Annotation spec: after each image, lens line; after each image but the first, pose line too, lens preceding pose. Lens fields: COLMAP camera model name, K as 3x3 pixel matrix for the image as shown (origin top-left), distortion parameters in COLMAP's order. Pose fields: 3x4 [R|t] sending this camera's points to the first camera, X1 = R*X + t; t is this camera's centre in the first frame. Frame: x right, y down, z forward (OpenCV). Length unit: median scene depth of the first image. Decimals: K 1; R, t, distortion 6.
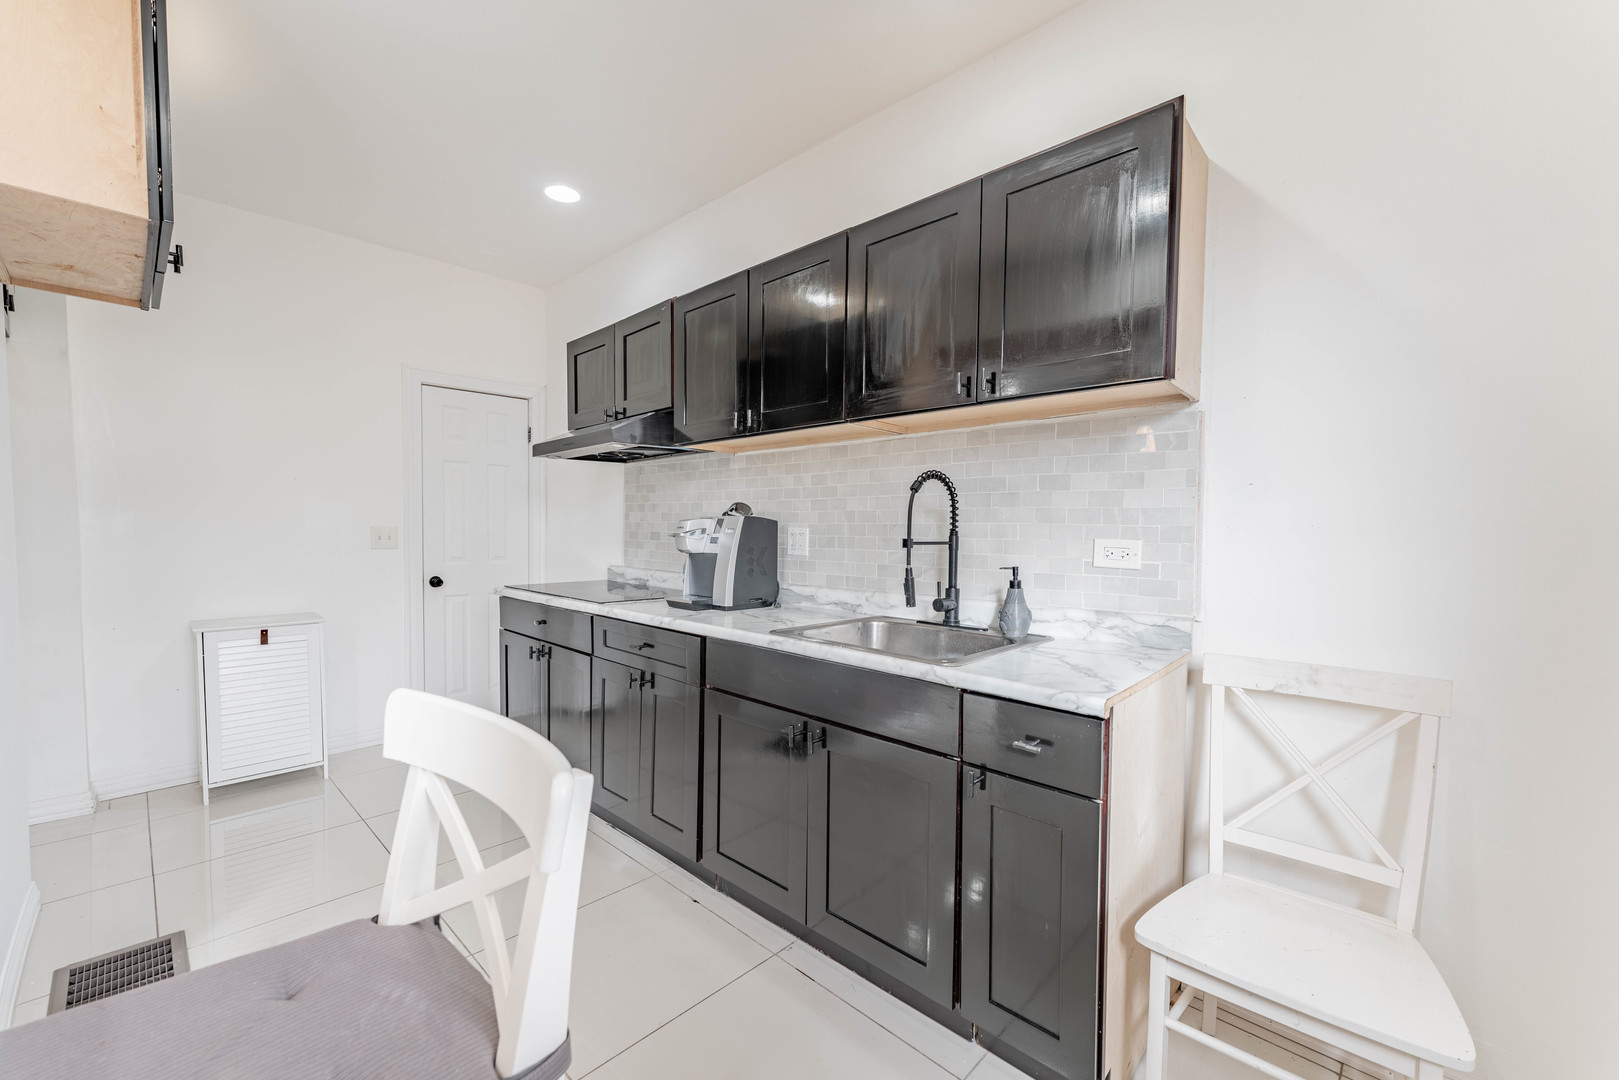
lens RADIAL K [[647.9, 0, 809.4], [0, 647.9, 561.5], [0, 0, 1]] dist [-0.000270, 0.000644]
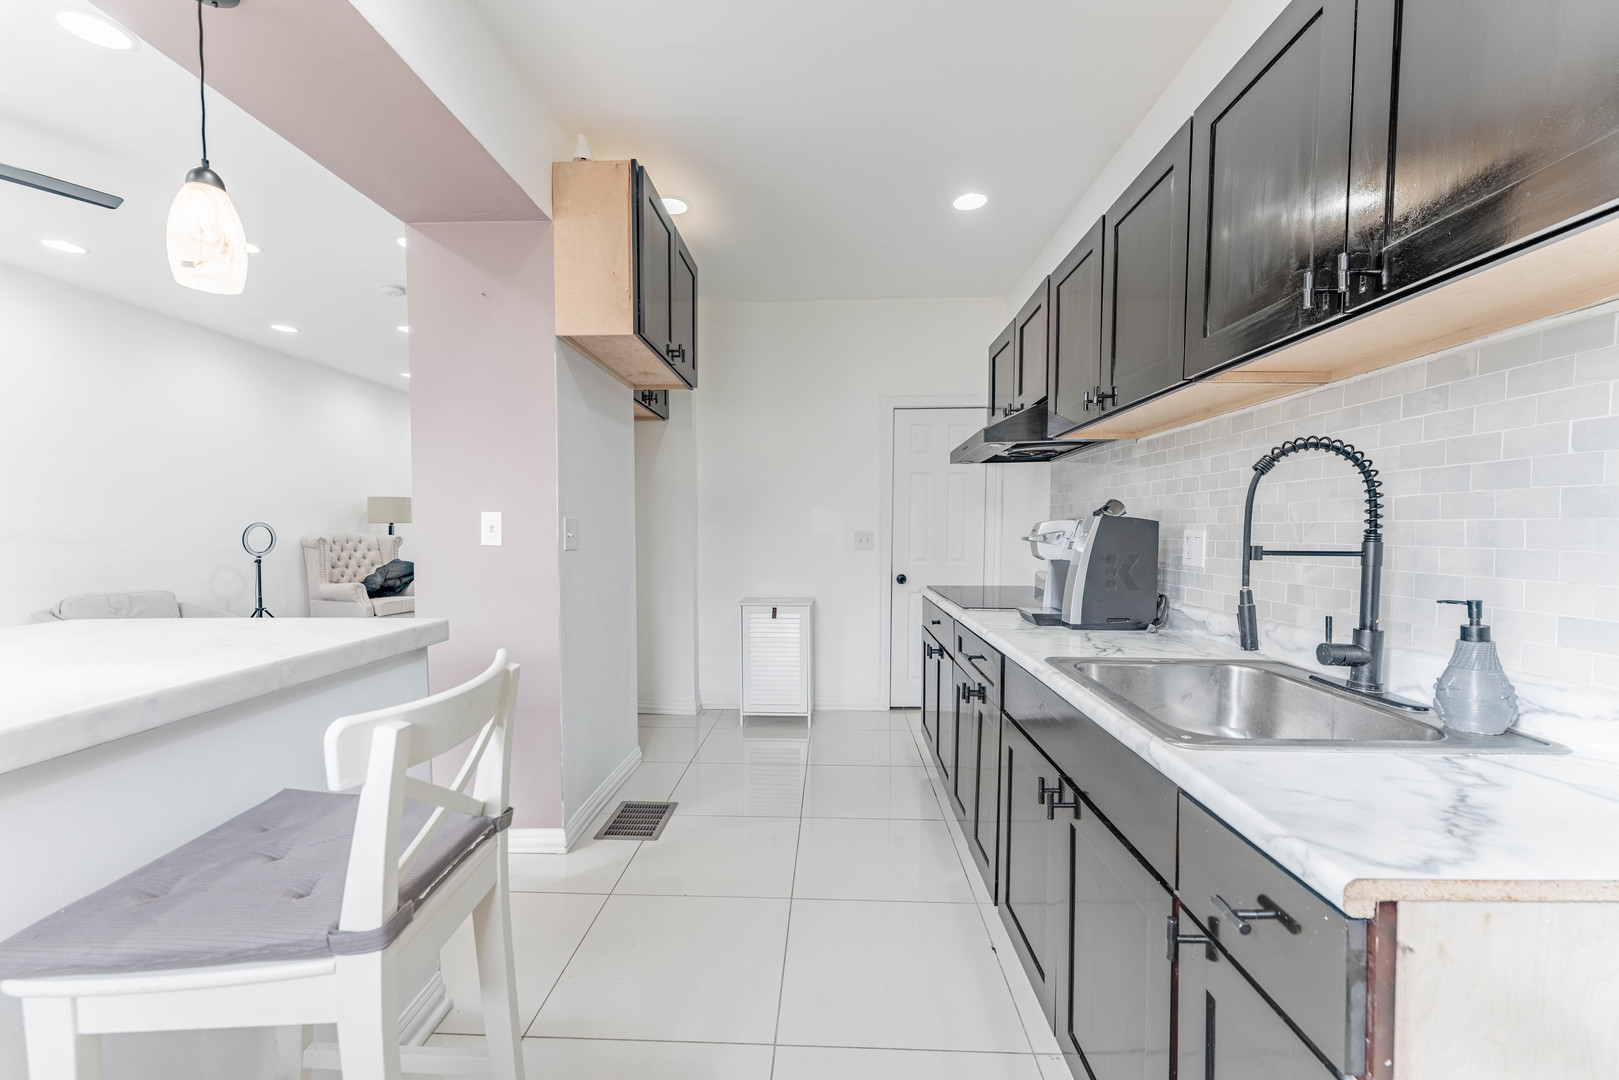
lens RADIAL K [[647.9, 0, 809.4], [0, 647.9, 561.5], [0, 0, 1]] dist [-0.000270, 0.000644]
pose [[0.666588, 0.029487, -0.744843, 0.269686], [-0.034065, 0.999378, 0.009078, -0.007709], [0.744648, 0.019322, 0.667178, 0.181528]]
